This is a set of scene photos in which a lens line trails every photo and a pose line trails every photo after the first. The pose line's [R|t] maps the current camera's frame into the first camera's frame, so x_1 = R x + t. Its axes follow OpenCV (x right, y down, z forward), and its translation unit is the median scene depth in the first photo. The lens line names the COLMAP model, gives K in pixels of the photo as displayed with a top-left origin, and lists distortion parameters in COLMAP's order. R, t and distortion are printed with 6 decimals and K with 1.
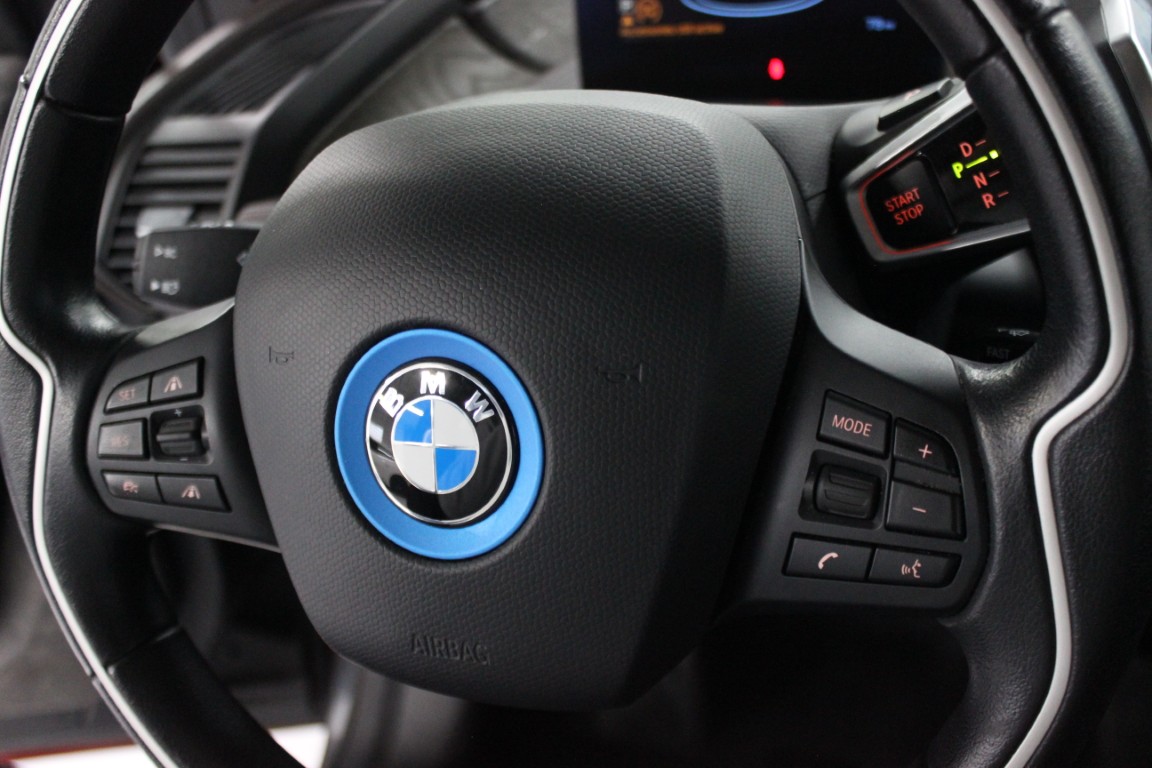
lens RADIAL K [[1227.0, 0, 576.0], [0, 1227.0, 384.0], [0, 0, 1]] dist [-0.127470, 0.153911]
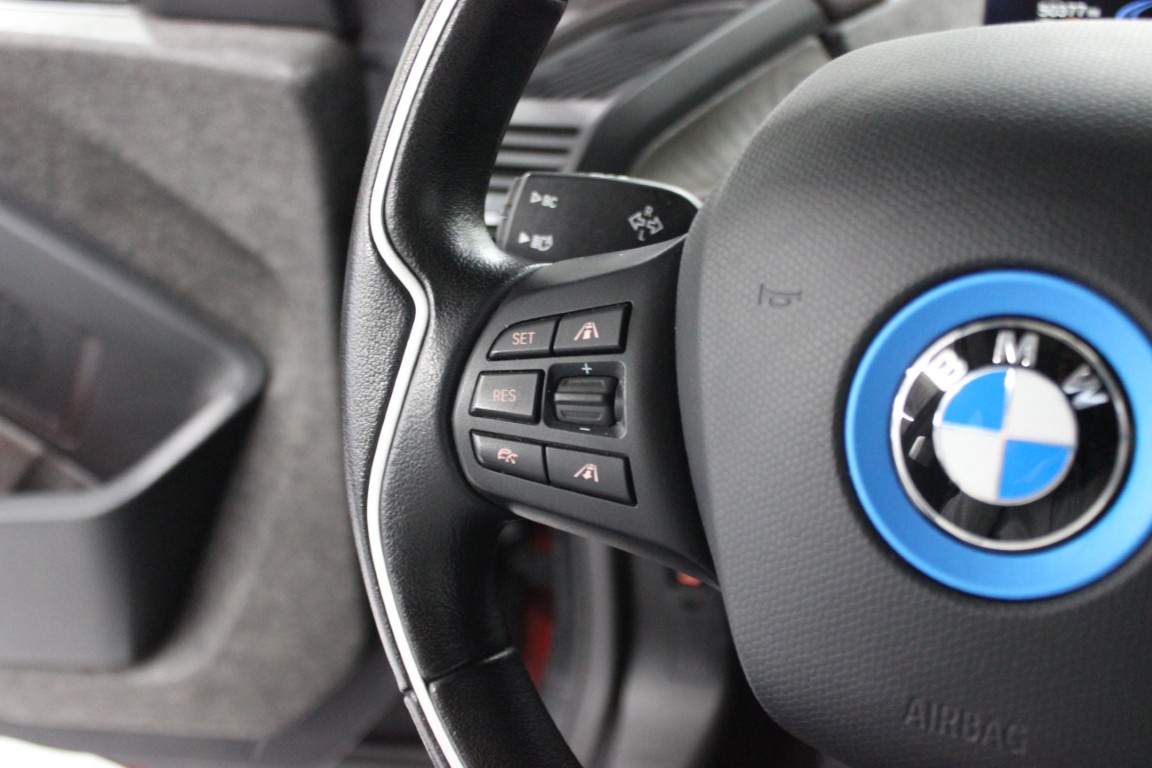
lens RADIAL K [[1227.0, 0, 576.0], [0, 1227.0, 384.0], [0, 0, 1]] dist [-0.127470, 0.153911]
pose [[0.981206, 0.140866, -0.131876, -0.229752], [-0.151910, 0.985330, -0.077768, 0.095718], [0.118986, 0.096340, 0.988211, 0.219997]]
